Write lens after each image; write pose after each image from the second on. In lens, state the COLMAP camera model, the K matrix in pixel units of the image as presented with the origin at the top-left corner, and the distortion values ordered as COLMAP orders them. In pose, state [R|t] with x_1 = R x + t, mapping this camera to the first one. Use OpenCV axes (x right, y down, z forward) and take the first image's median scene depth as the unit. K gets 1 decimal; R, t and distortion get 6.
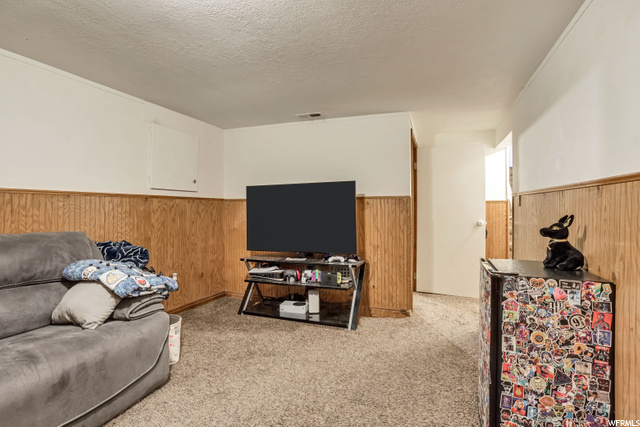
lens RADIAL K [[313.9, 0, 320.7], [0, 313.9, 210.9], [0, 0, 1]] dist [-0.015905, 0.002343]
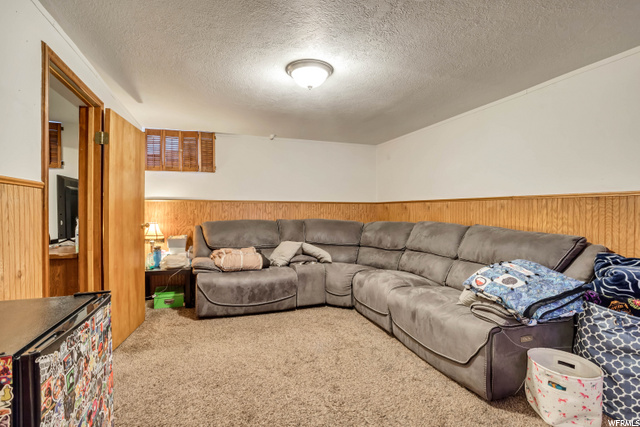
lens RADIAL K [[313.9, 0, 320.3], [0, 313.9, 213.0], [0, 0, 1]] dist [-0.015905, 0.002343]
pose [[-0.764659, 0.005323, -0.644414, 0.440276], [-0.008161, 0.999806, 0.017943, -0.015785], [0.644384, 0.018980, -0.764467, 1.297875]]
